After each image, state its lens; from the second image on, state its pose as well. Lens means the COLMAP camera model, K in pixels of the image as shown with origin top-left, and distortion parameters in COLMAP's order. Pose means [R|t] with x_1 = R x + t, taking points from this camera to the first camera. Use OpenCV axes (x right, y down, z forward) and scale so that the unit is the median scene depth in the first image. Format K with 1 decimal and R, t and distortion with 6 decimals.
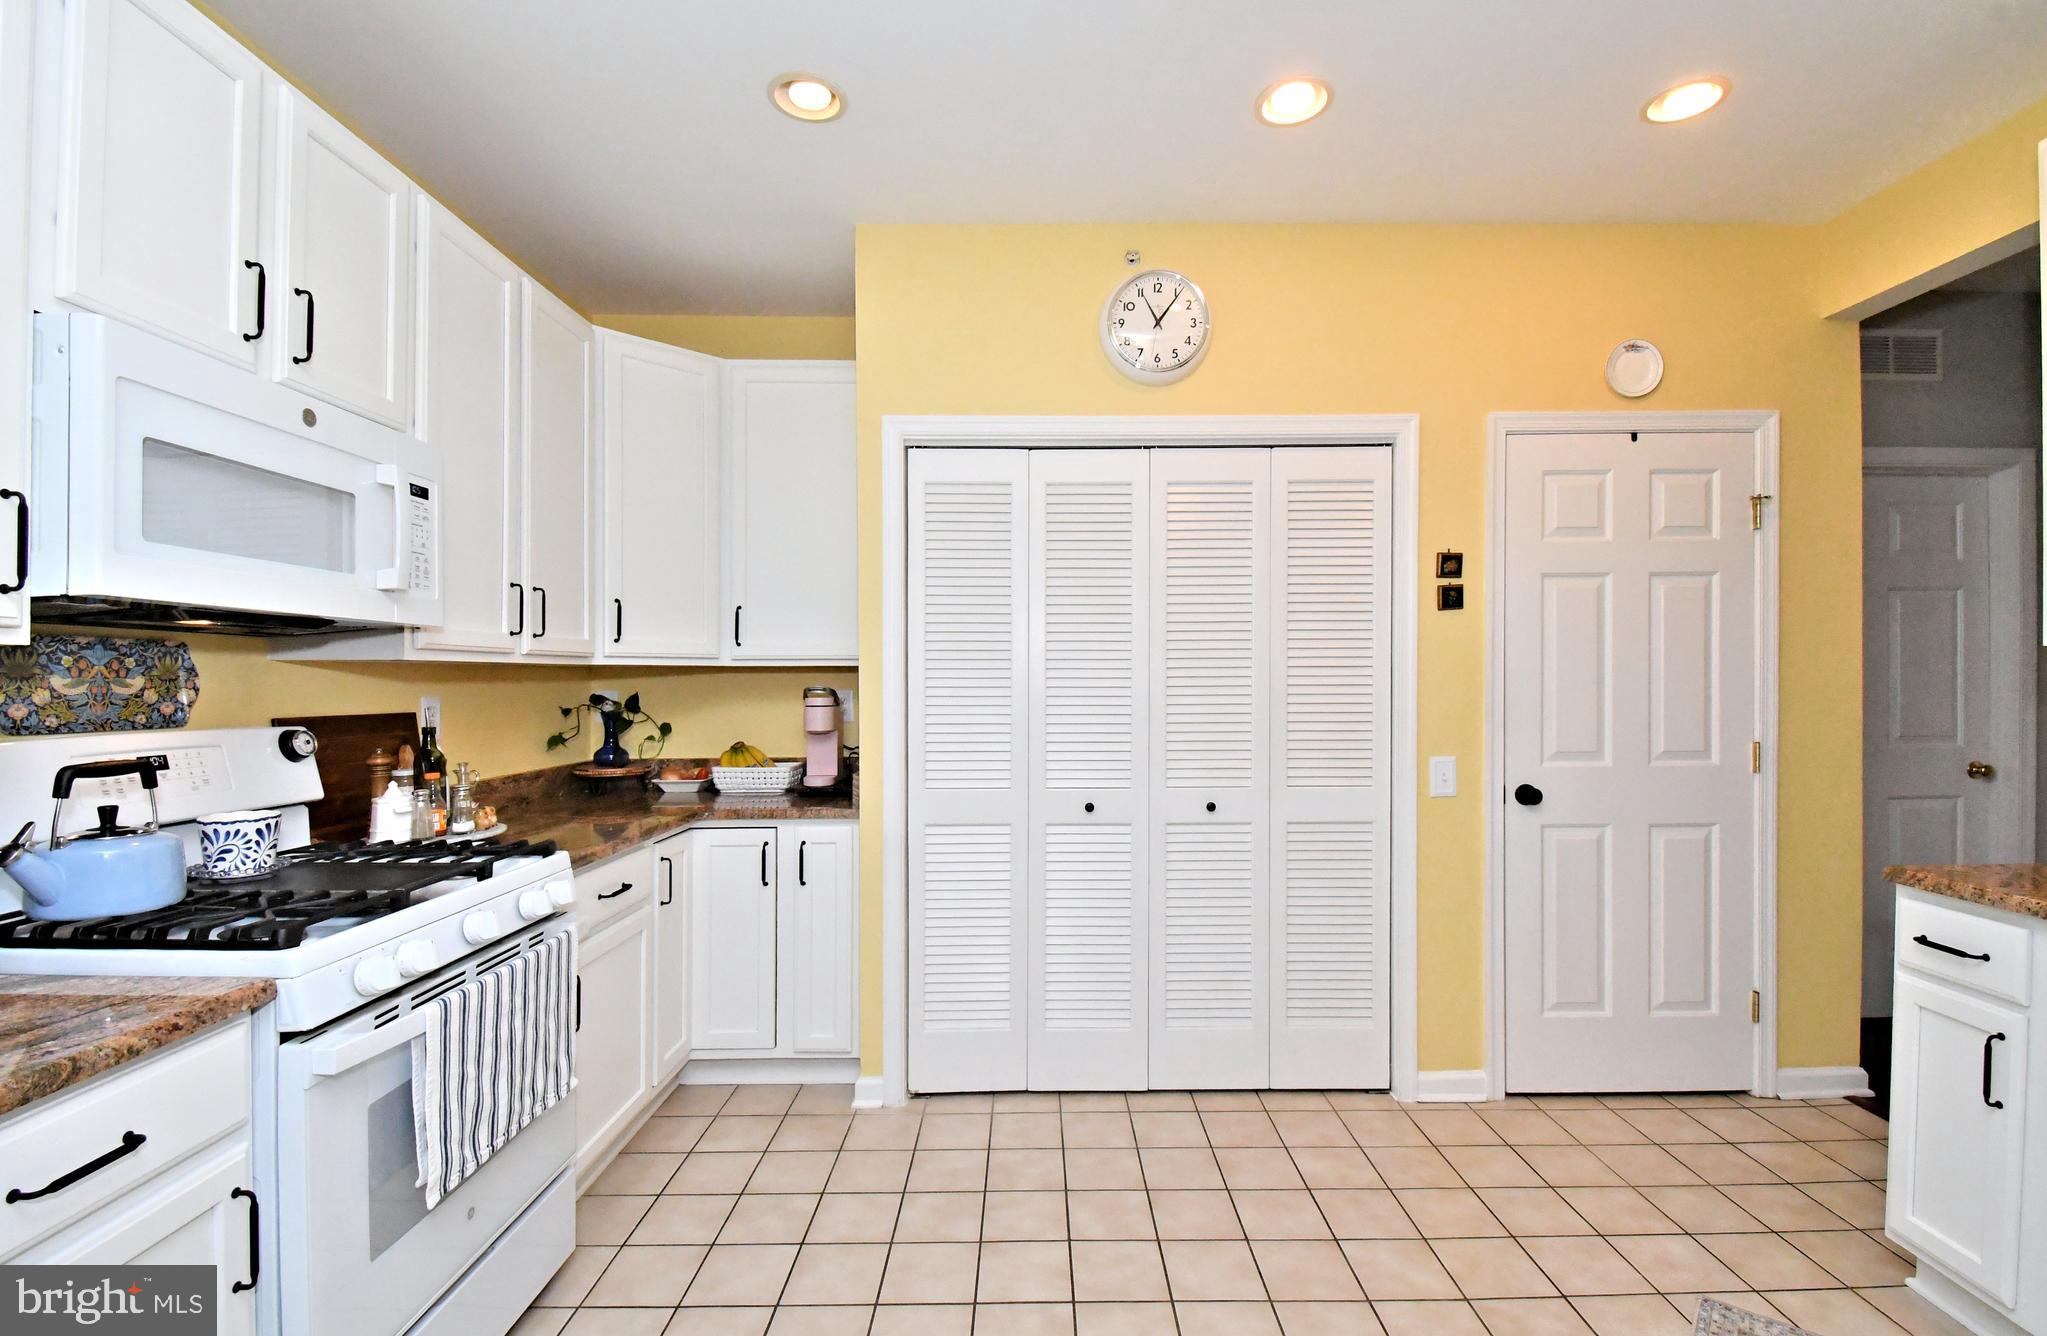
lens RADIAL K [[907.4, 0, 1023.5], [0, 907.4, 668.0], [0, 0, 1]] dist [0.001498, 0.000111]
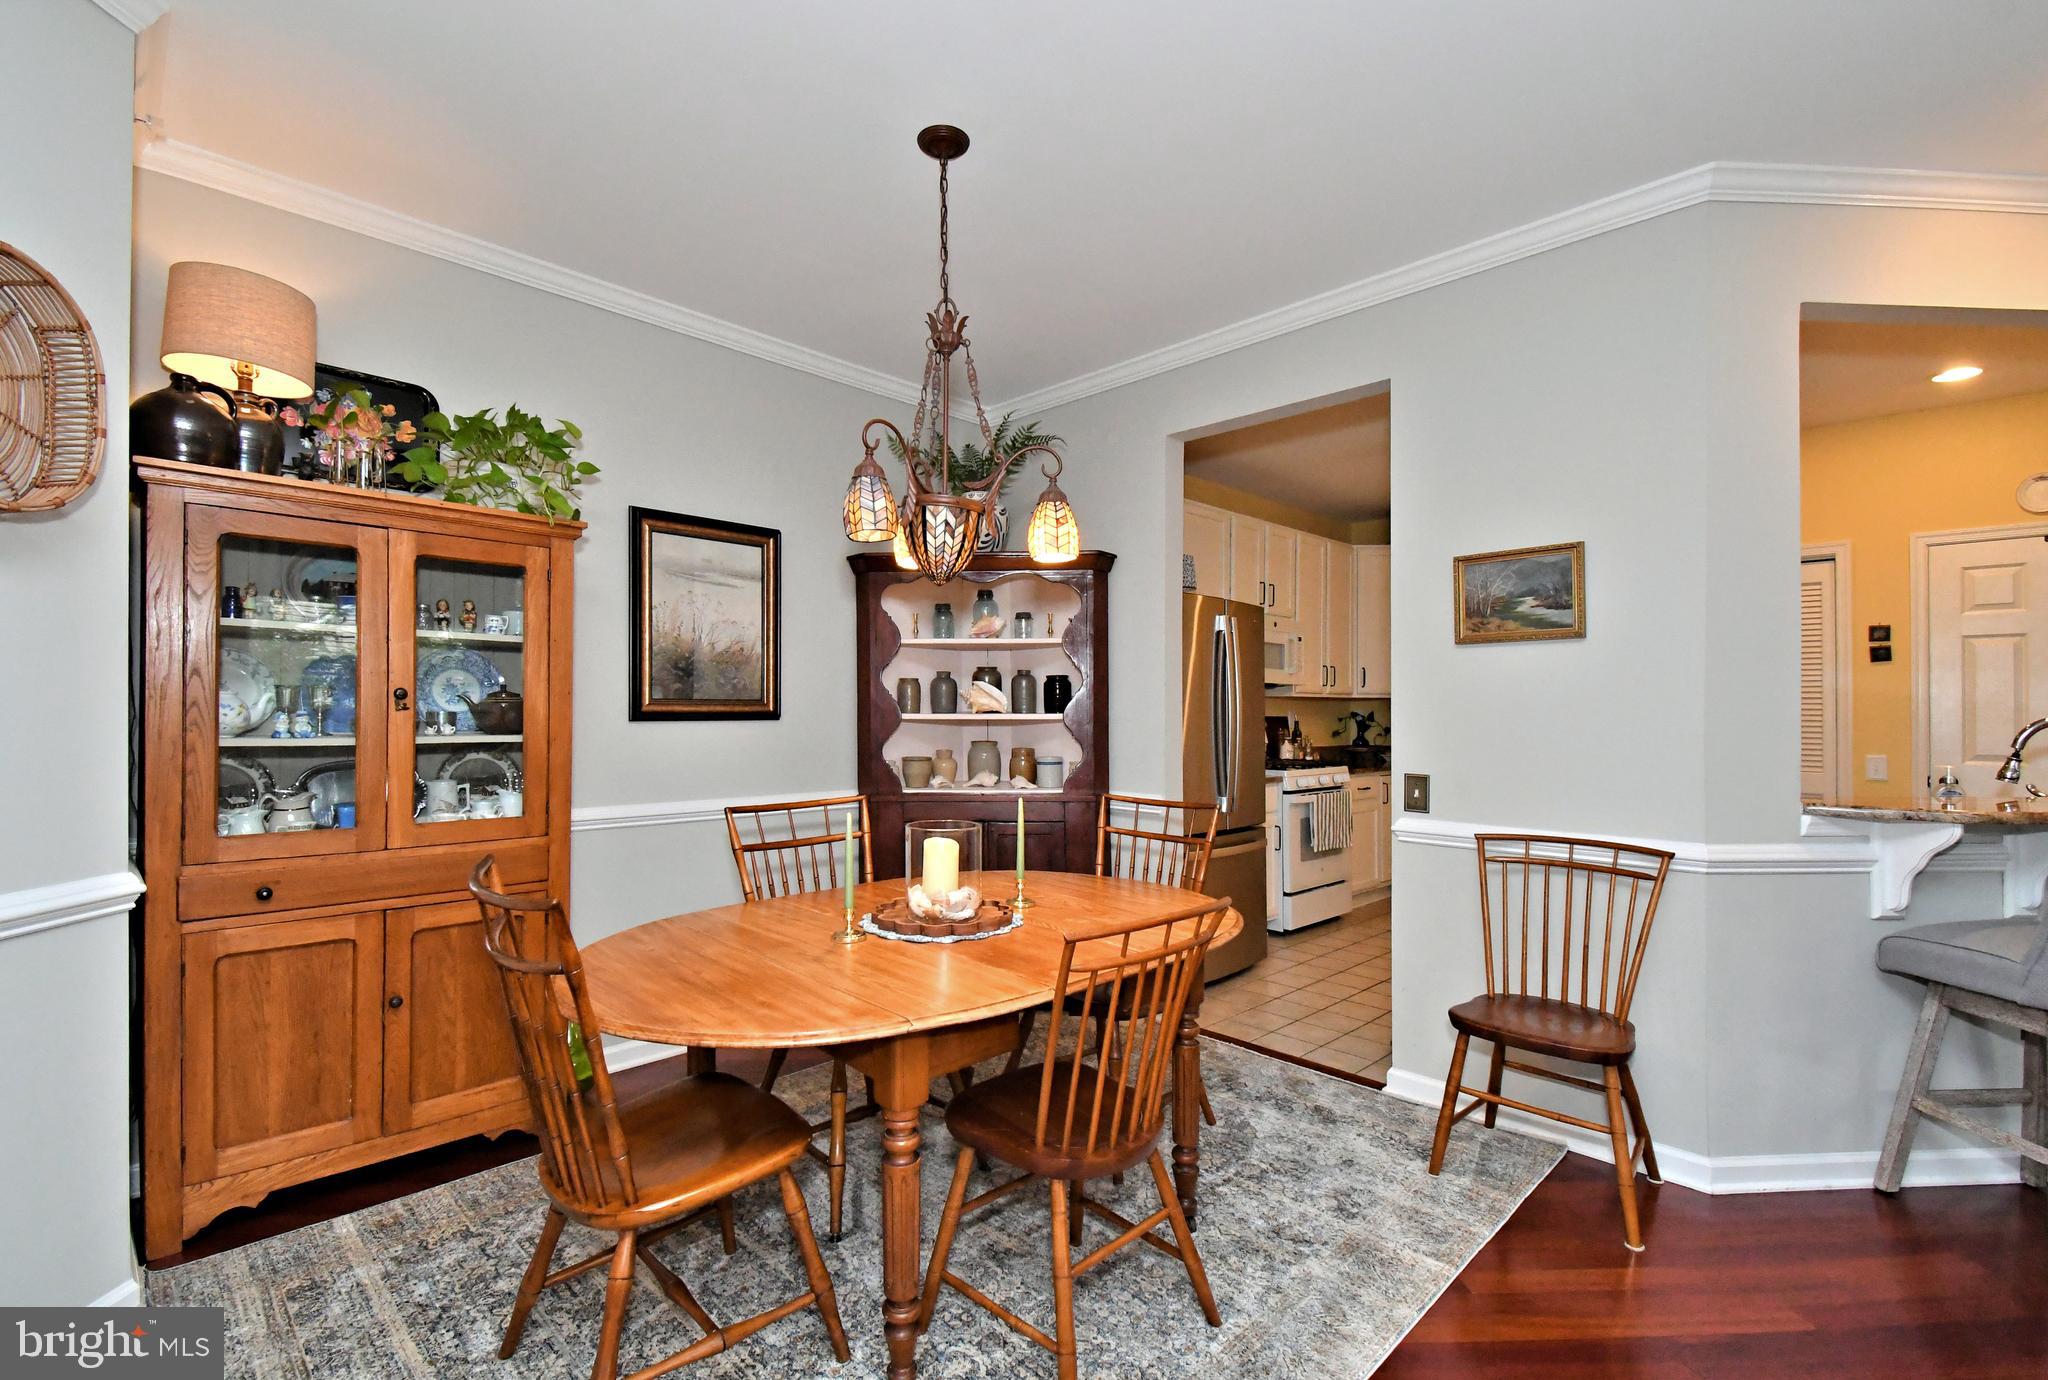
lens RADIAL K [[933.7, 0, 1008.4], [0, 933.7, 713.7], [0, 0, 1]] dist [0.015049, -0.000170]
pose [[0.715790, 0.009088, -0.698257, 0.758405], [0.002161, 0.999882, 0.015229, -0.001475], [0.698312, -0.012410, 0.715686, -1.794024]]
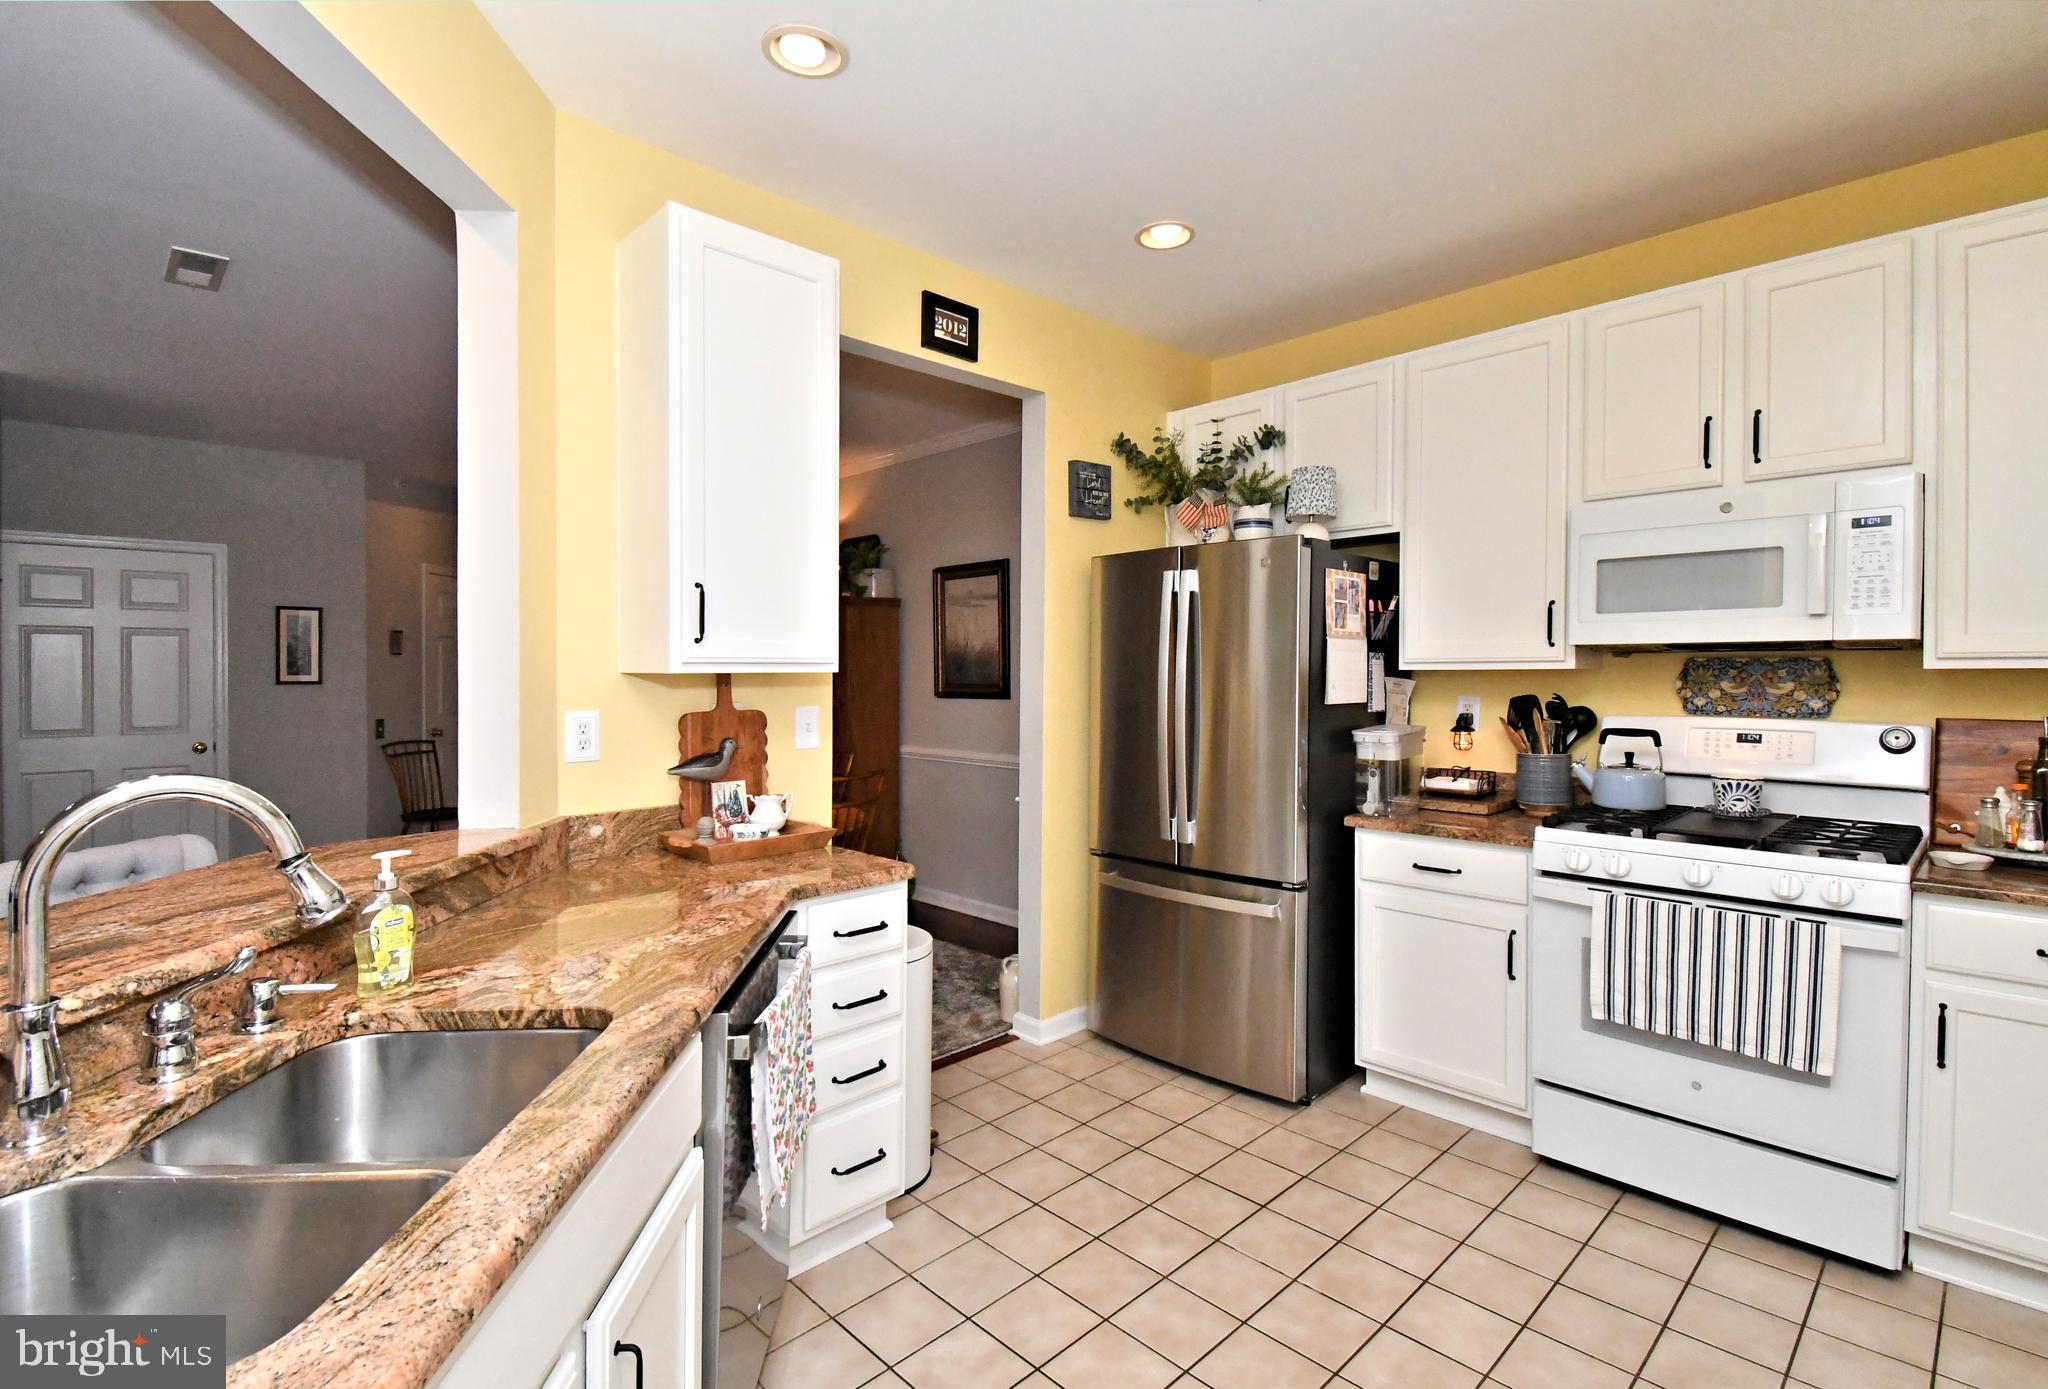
lens RADIAL K [[971.5, 0, 1034.8], [0, 971.5, 689.4], [0, 0, 1]] dist [0.001704, -0.000095]
pose [[-0.710245, 0.021182, -0.703636, 0.911480], [0.017665, 0.999769, 0.012265, -0.018138], [0.703733, -0.003719, -0.710455, 1.102646]]
